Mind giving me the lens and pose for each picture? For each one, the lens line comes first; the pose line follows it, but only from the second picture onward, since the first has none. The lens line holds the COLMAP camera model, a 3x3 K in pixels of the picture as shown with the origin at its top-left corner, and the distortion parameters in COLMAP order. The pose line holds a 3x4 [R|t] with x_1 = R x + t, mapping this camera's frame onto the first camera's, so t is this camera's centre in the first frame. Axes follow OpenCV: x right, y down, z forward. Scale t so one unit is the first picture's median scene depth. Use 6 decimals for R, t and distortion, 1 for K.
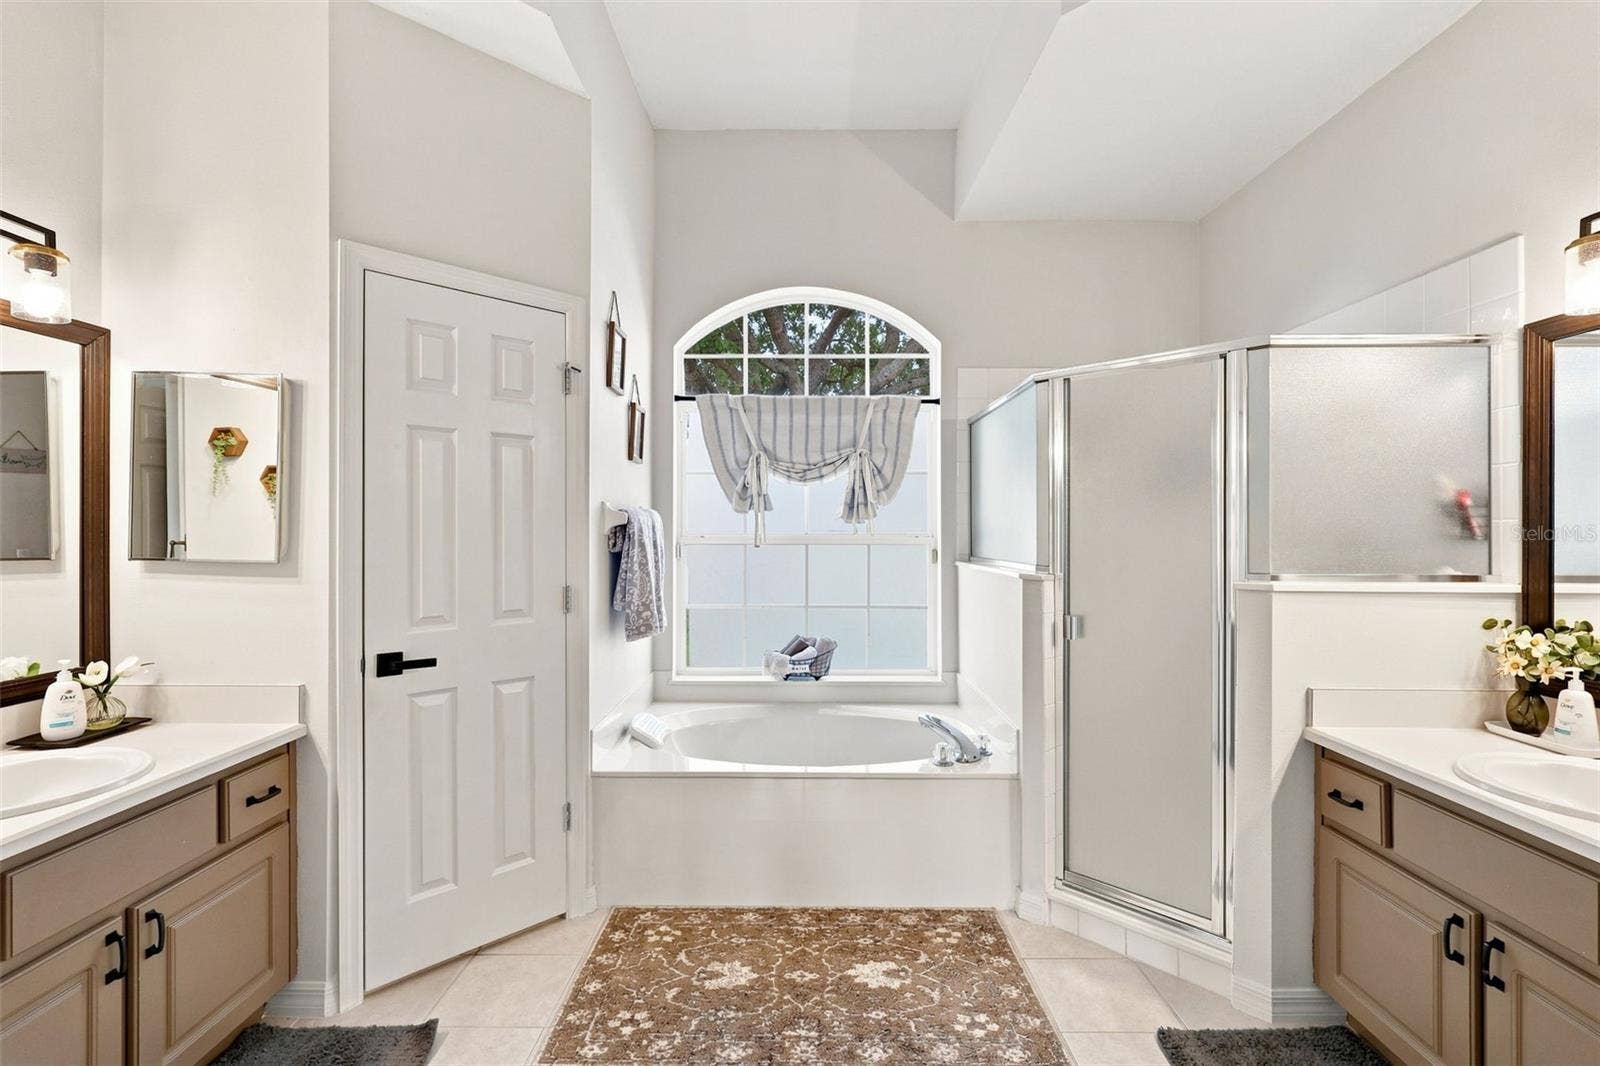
lens RADIAL K [[745.0, 0, 802.8], [0, 745.0, 526.1], [0, 0, 1]] dist [-0.001129, 0.000521]
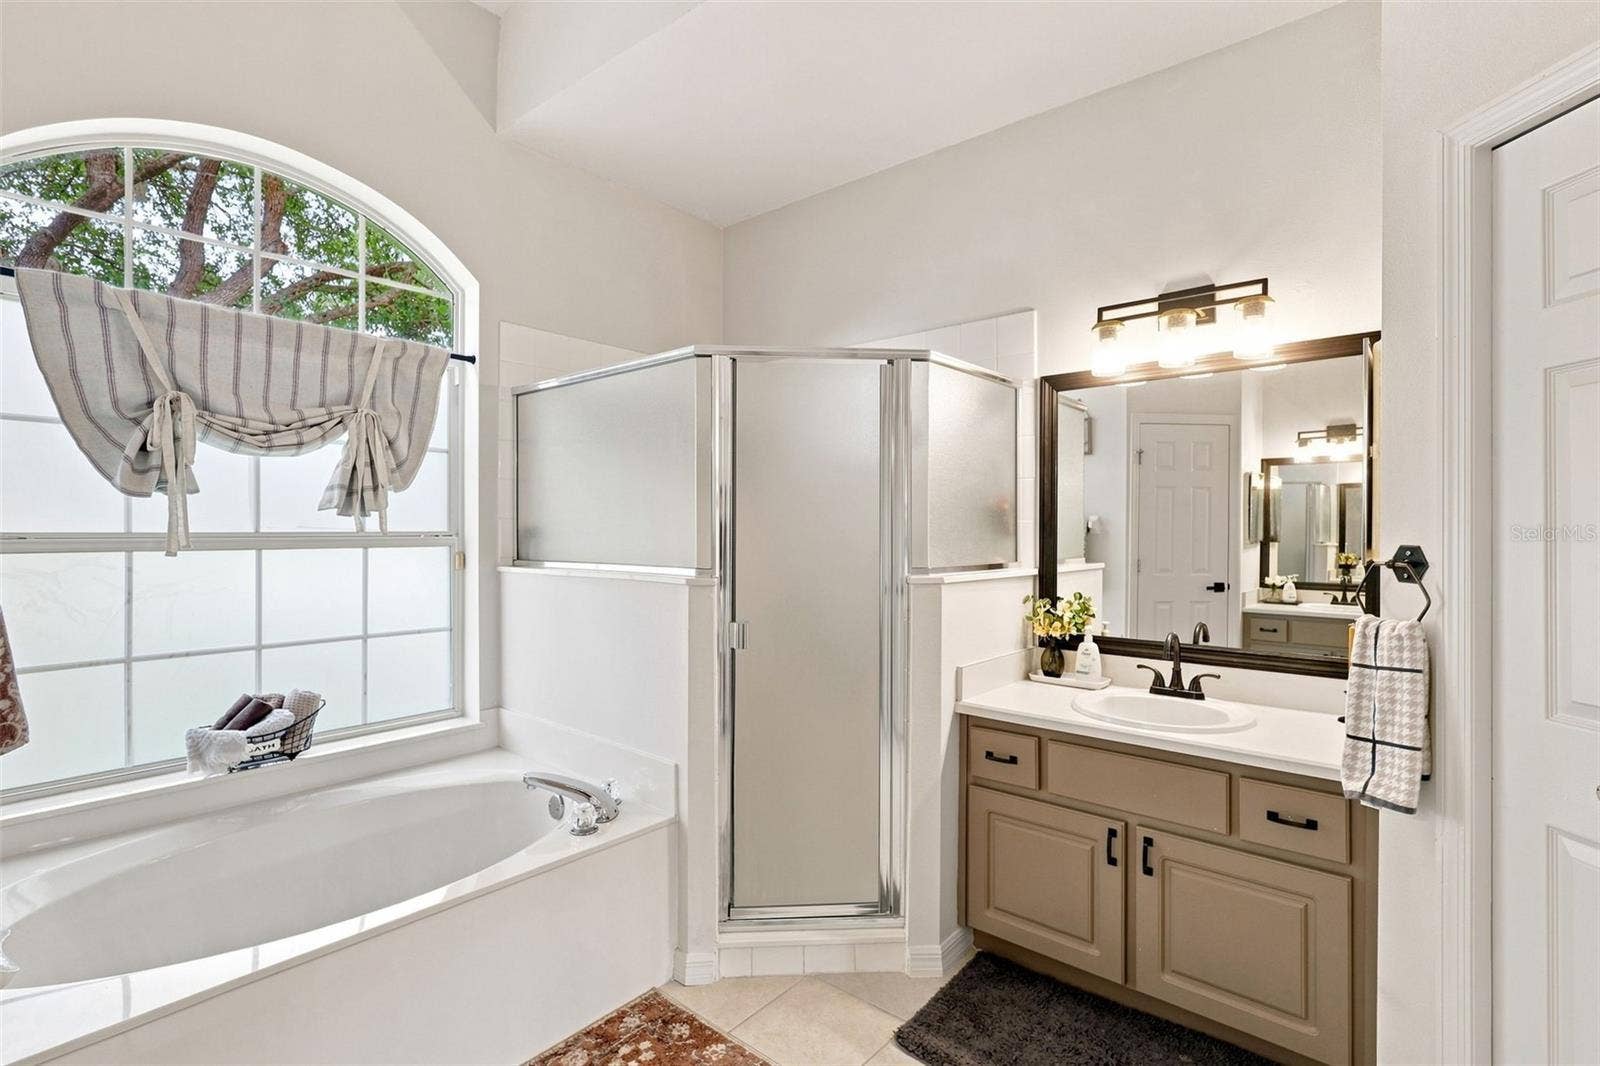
lens RADIAL K [[745.0, 0, 802.8], [0, 745.0, 526.1], [0, 0, 1]] dist [-0.001129, 0.000521]
pose [[0.643105, 0.003374, 0.765771, -0.270070], [-0.006353, 0.999979, 0.000930, 0.002229], [-0.765752, -0.005463, 0.643113, 0.352743]]
